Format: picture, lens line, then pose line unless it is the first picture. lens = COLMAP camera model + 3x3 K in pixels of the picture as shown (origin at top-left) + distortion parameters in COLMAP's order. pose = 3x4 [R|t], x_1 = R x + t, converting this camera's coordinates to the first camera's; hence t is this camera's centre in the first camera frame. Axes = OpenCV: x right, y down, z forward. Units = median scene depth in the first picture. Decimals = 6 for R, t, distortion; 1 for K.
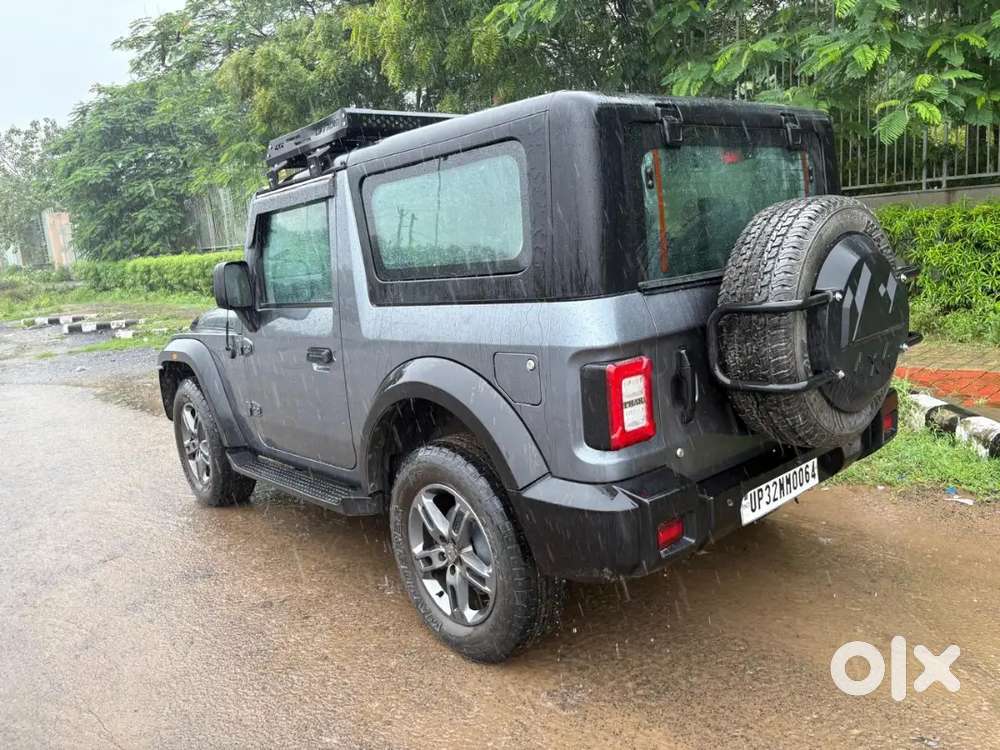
lens RADIAL K [[803.6, 0, 500.0], [0, 803.6, 363.5], [0, 0, 1]] dist [0.003358, -0.001750]
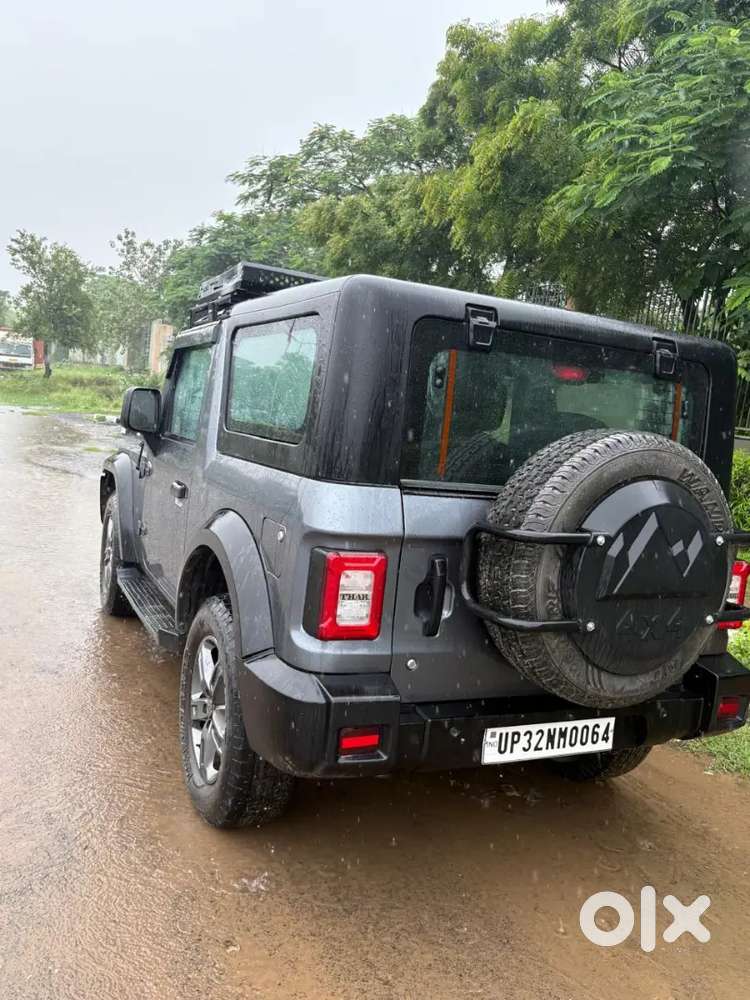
lens RADIAL K [[845.9, 0, 360.7], [0, 845.9, 495.5], [0, 0, 1]] dist [0.005465, 0.003373]
pose [[0.941896, 0.218558, -0.255078, 0.336713], [-0.231569, 0.972575, -0.021757, -0.041623], [0.243327, 0.079560, 0.966676, 0.007766]]
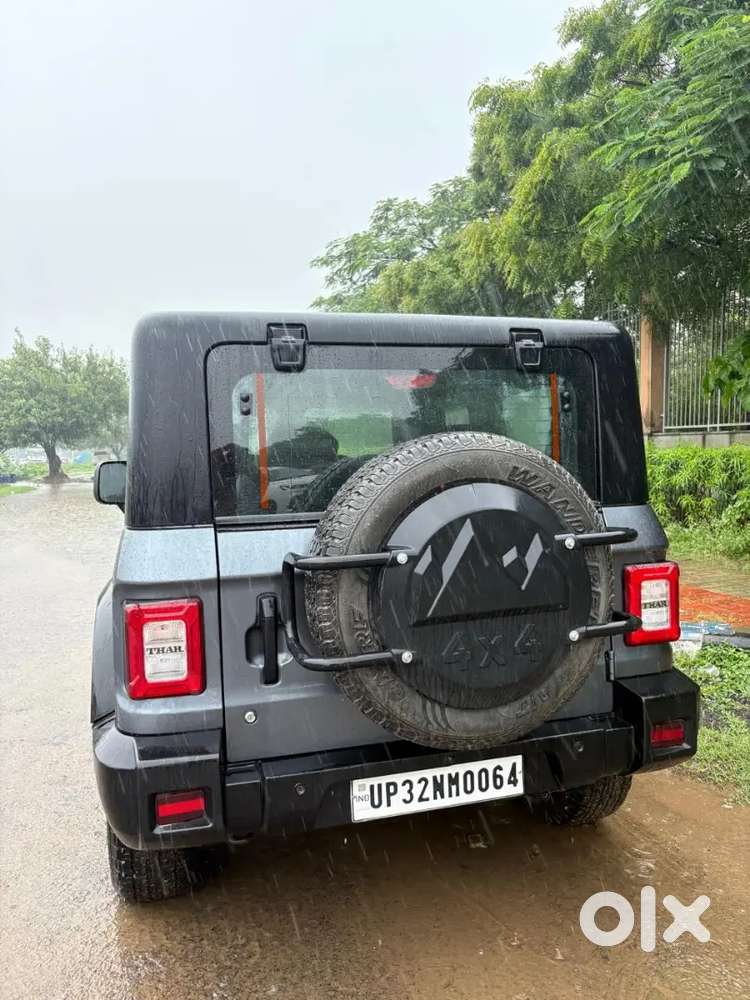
lens RADIAL K [[803.7, 0, 376.7], [0, 803.7, 503.6], [0, 0, 1]] dist [0.003493, -0.006479]
pose [[0.905698, 0.087828, -0.414727, 0.610760], [-0.119102, 0.991617, -0.050102, -0.079363], [0.406850, 0.094772, 0.908566, 0.222629]]
